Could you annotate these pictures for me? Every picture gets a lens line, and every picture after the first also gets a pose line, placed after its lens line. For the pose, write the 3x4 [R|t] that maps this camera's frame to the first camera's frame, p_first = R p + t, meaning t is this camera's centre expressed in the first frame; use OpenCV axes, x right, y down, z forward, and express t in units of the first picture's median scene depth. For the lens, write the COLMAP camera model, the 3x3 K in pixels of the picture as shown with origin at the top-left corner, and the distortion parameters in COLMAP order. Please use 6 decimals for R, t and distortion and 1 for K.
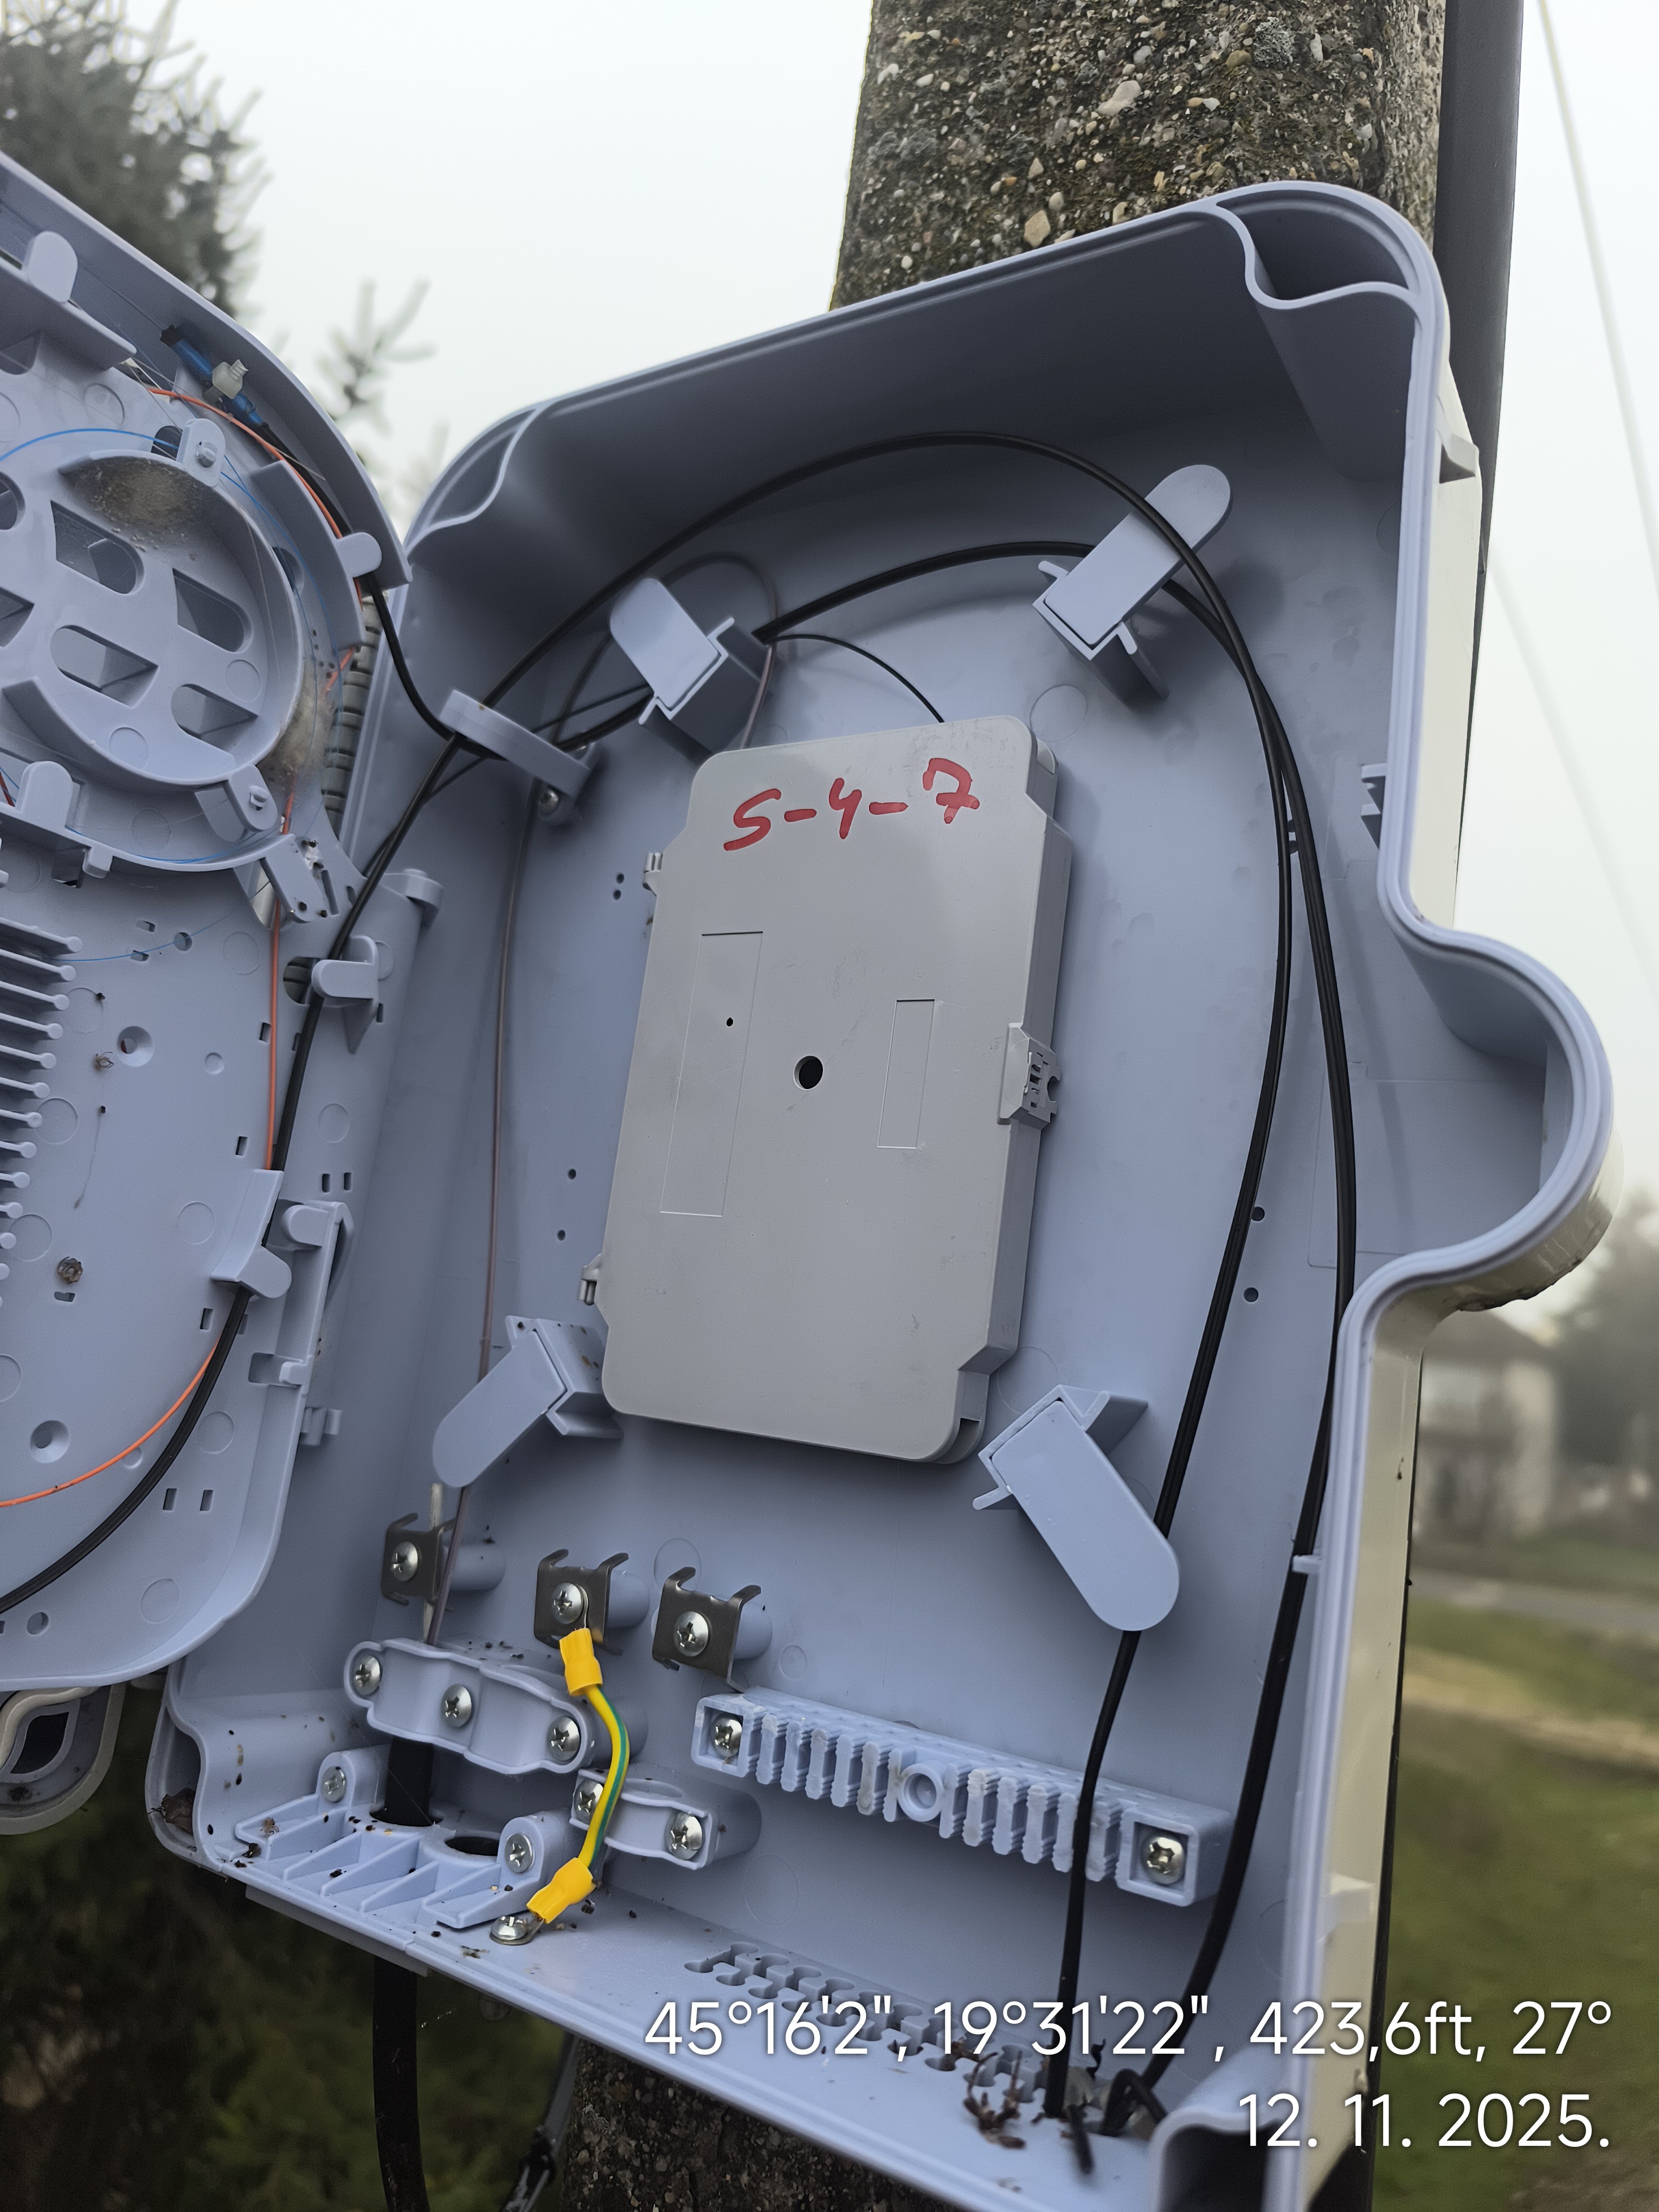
lens RADIAL K [[1573.9, 0, 832.5], [0, 1573.9, 1109.4], [0, 0, 1]] dist [-0.001895, -0.018890]
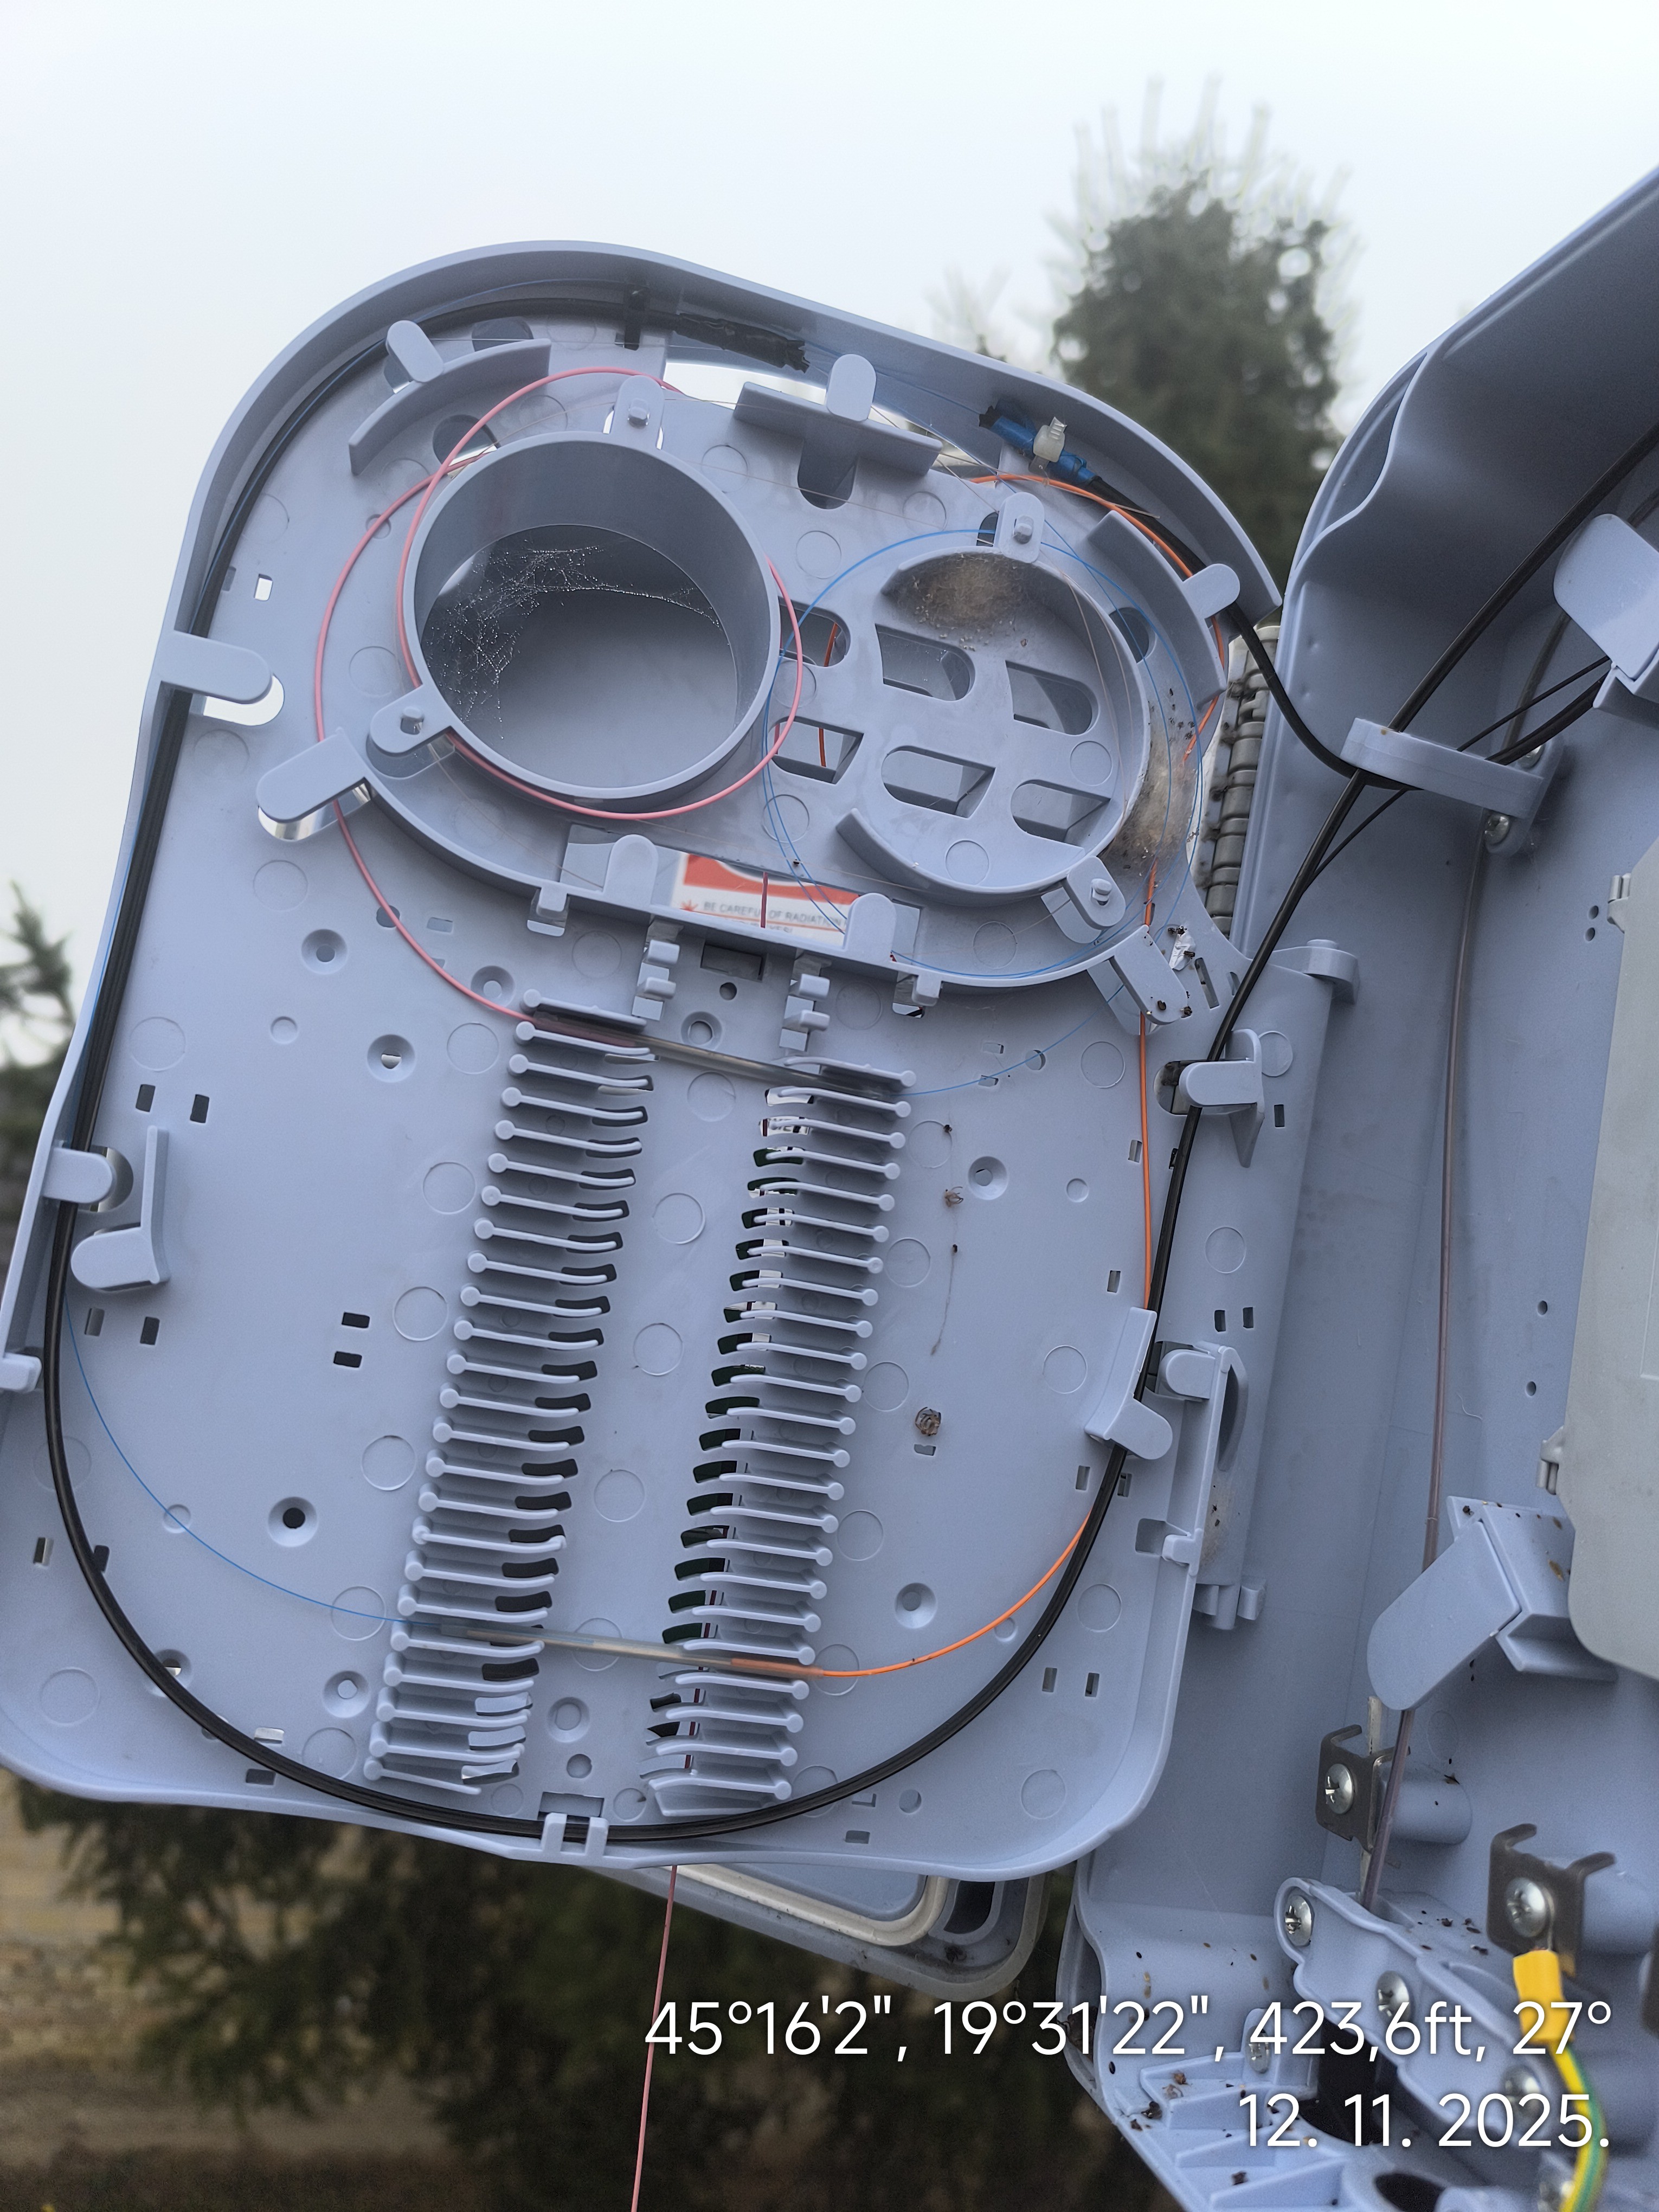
lens RADIAL K [[1573.9, 0, 826.5], [0, 1573.9, 1102.8], [0, 0, 1]] dist [-0.001895, -0.018890]
pose [[0.756143, -0.066559, -0.651013, 0.085149], [0.042944, 0.997717, -0.052127, -0.038008], [0.652996, 0.011458, 0.757274, 0.219650]]
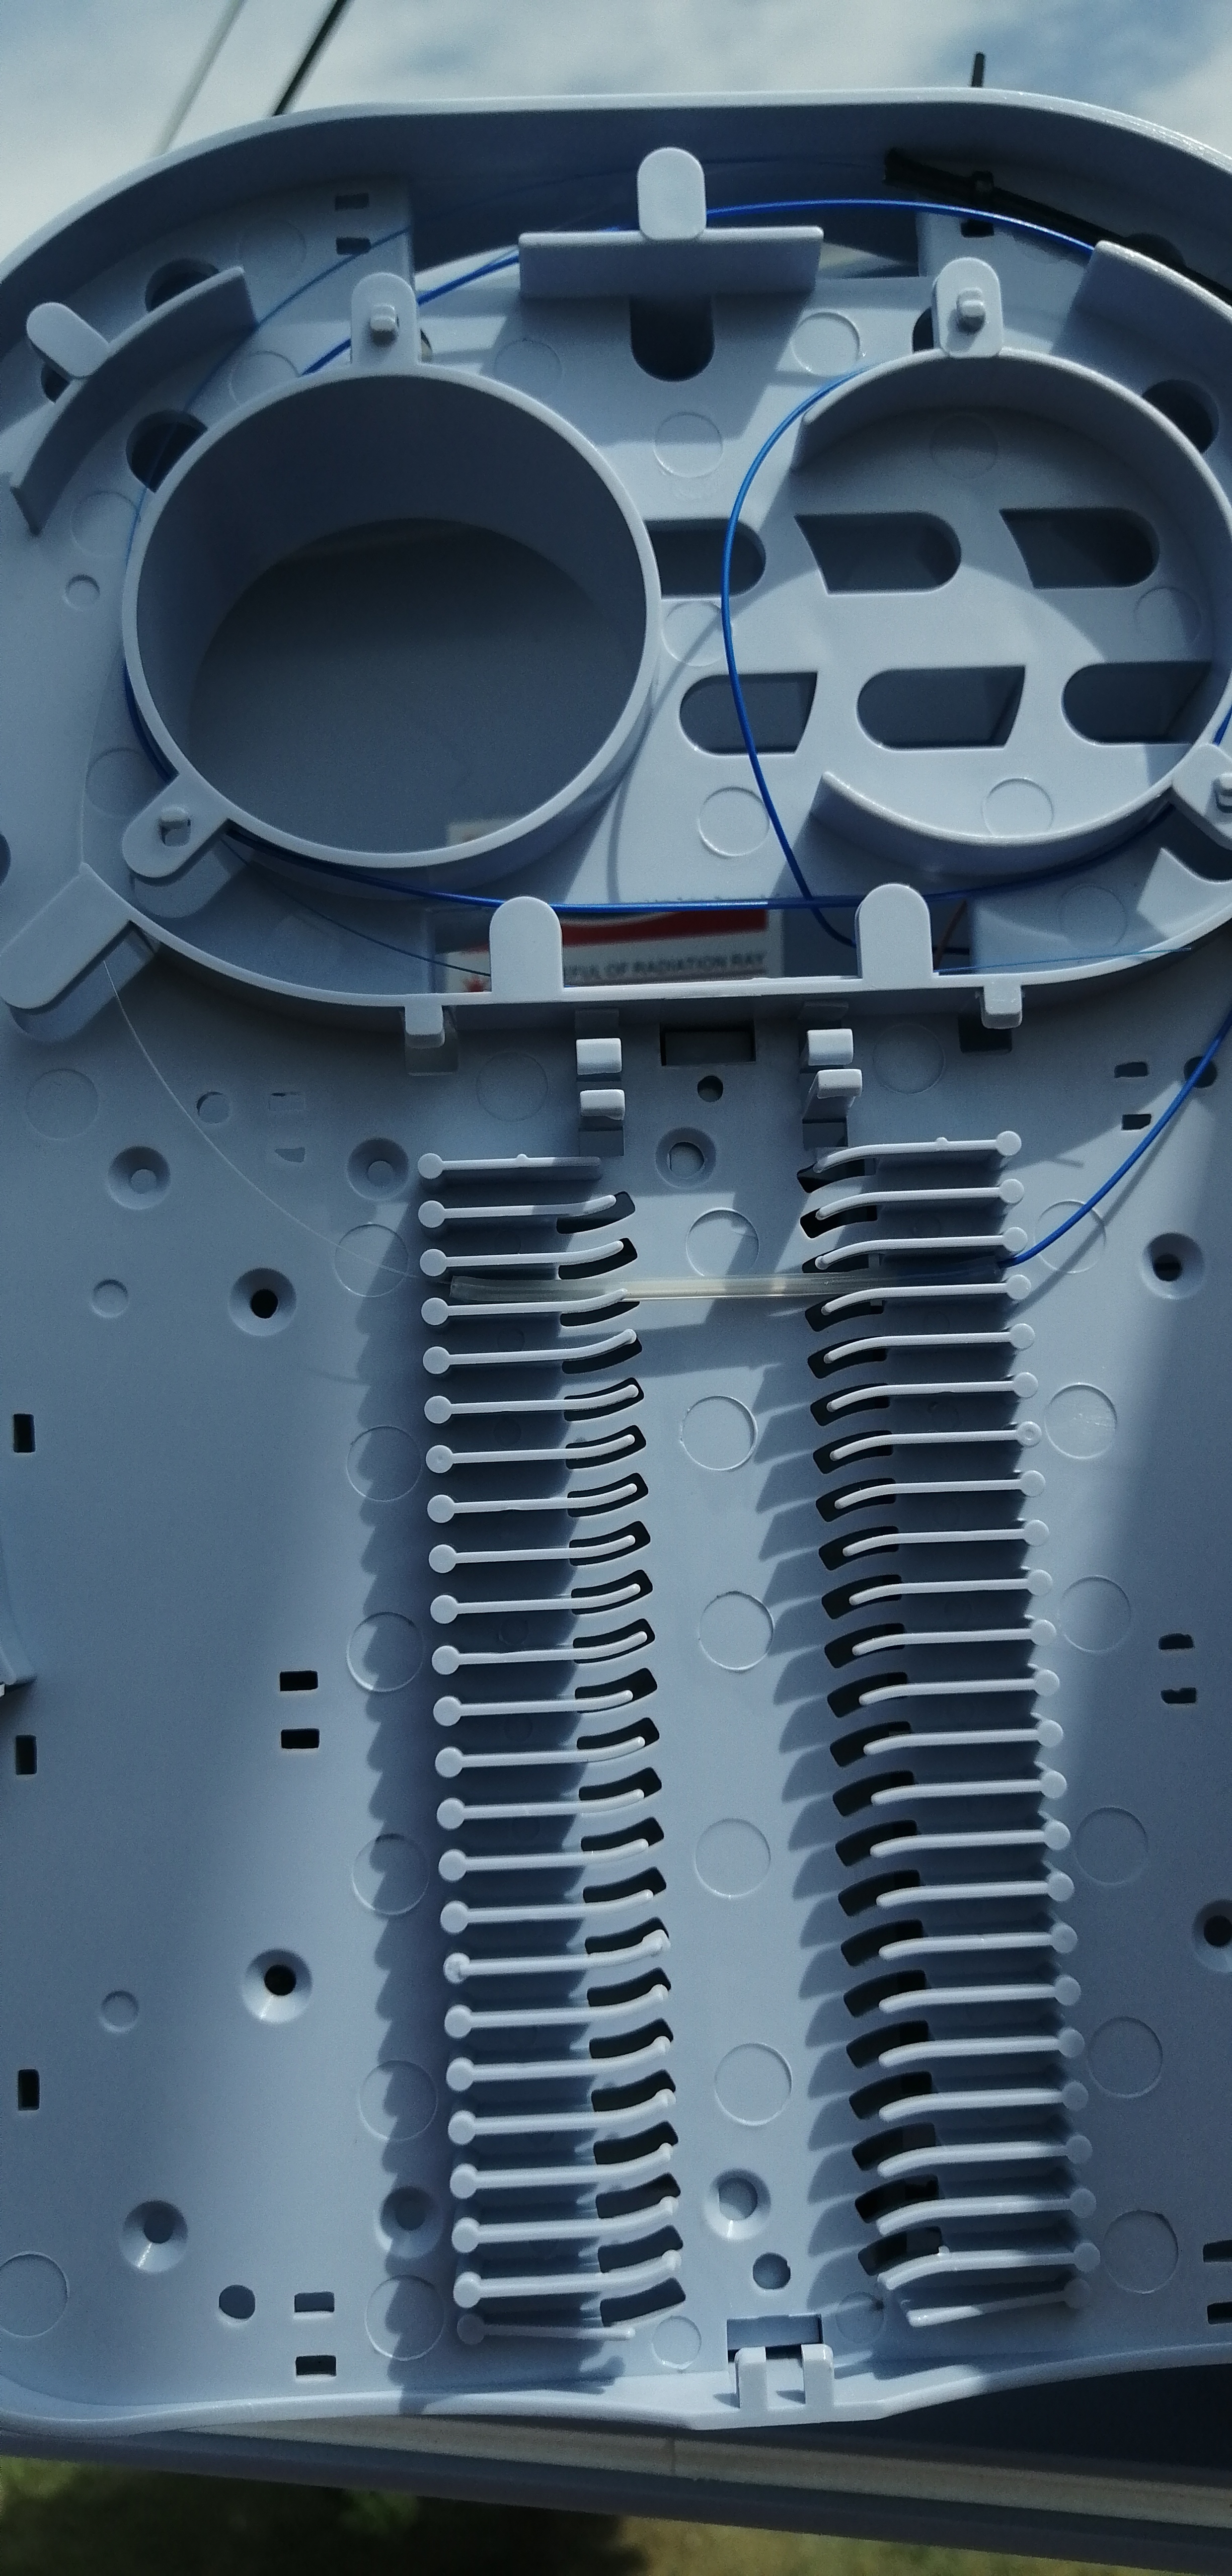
lens RADIAL K [[1866.6, 0, 561.7], [0, 1866.6, 1253.9], [0, 0, 1]] dist [-0.011664, 0.002483]
pose [[0.580571, -0.253186, -0.773844, -0.021130], [0.269886, 0.956533, -0.110478, -0.026151], [0.768179, -0.144710, 0.623667, 0.349576]]
